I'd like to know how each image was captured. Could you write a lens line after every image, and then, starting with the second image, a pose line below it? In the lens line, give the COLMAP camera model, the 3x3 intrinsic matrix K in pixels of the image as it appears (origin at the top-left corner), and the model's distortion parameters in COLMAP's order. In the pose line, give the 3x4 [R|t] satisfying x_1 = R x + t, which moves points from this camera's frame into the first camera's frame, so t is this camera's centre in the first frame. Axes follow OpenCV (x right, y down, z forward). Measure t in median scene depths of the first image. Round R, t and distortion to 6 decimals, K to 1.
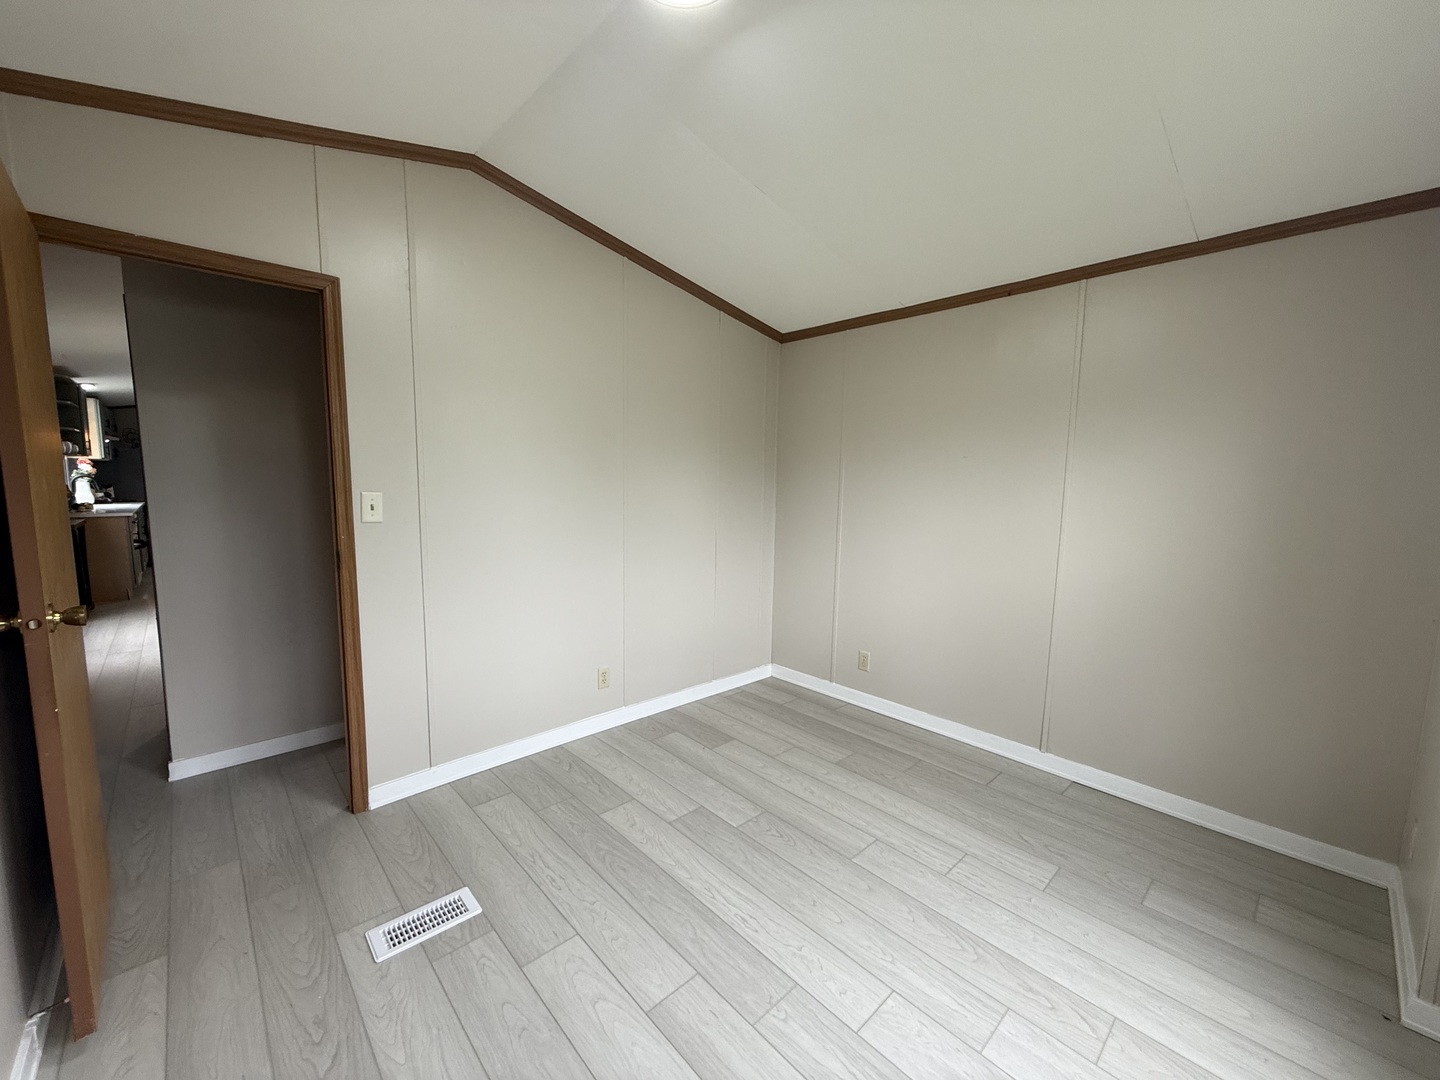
lens RADIAL K [[574.8, 0, 715.0], [0, 574.8, 537.0], [0, 0, 1]] dist [-0.000904, 0.000479]
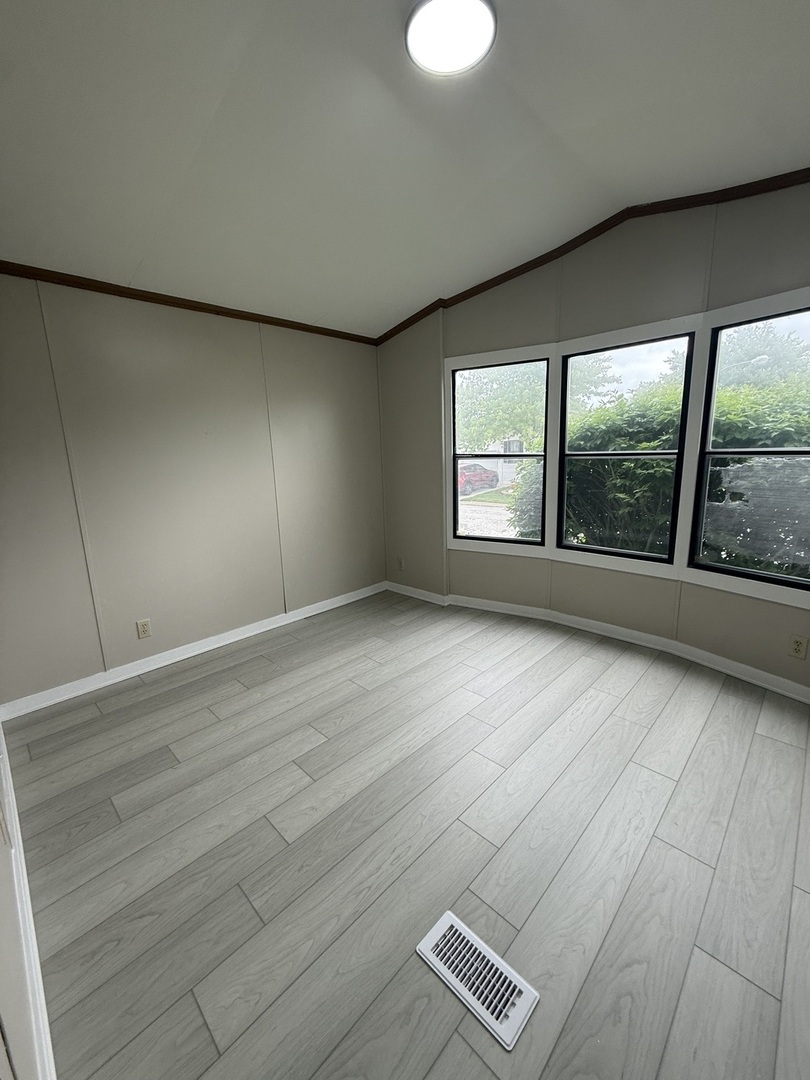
lens RADIAL K [[431.1, 0, 400.0], [0, 431.1, 540.5], [0, 0, 1]] dist [-0.000904, 0.000479]
pose [[-0.044113, -0.219101, 0.974704, -0.769237], [0.134817, 0.965424, 0.223116, -0.084756], [-0.989888, 0.141249, -0.013049, 0.803460]]
